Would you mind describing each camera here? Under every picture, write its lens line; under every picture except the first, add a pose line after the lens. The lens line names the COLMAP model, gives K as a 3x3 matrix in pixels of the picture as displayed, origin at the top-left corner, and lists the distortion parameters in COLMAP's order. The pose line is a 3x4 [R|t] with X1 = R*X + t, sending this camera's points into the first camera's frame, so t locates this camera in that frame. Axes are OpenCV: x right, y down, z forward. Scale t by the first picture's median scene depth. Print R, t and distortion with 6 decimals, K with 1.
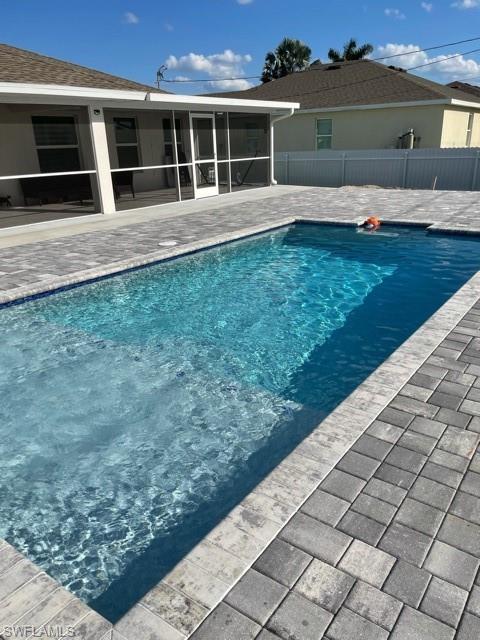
lens RADIAL K [[486.0, 0, 240.0], [0, 486.0, 320.0], [0, 0, 1]] dist [0.089457, -0.126306]
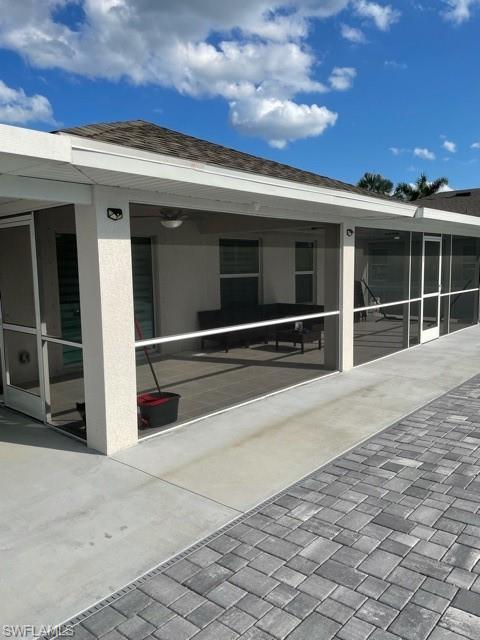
lens RADIAL K [[481.1, 0, 258.6], [0, 481.1, 322.0], [0, 0, 1]] dist [0.100660, -0.129786]
pose [[0.998338, 0.023120, -0.052790, -0.304956], [-0.034559, 0.973207, -0.227317, -0.108483], [0.046120, 0.228763, 0.972389, 0.281435]]
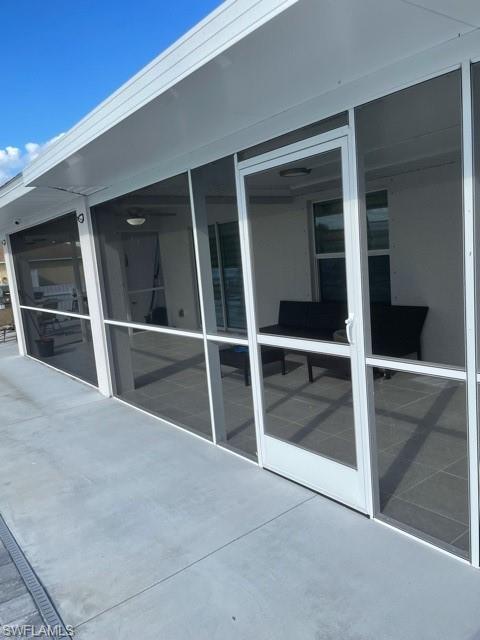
lens RADIAL K [[481.1, 0, 258.6], [0, 481.1, 322.0], [0, 0, 1]] dist [0.100660, -0.129786]
pose [[-0.254107, 0.187110, -0.948904, 0.149926], [-0.246144, 0.936293, 0.250538, -0.397963], [0.935330, 0.297230, -0.191863, 1.056180]]
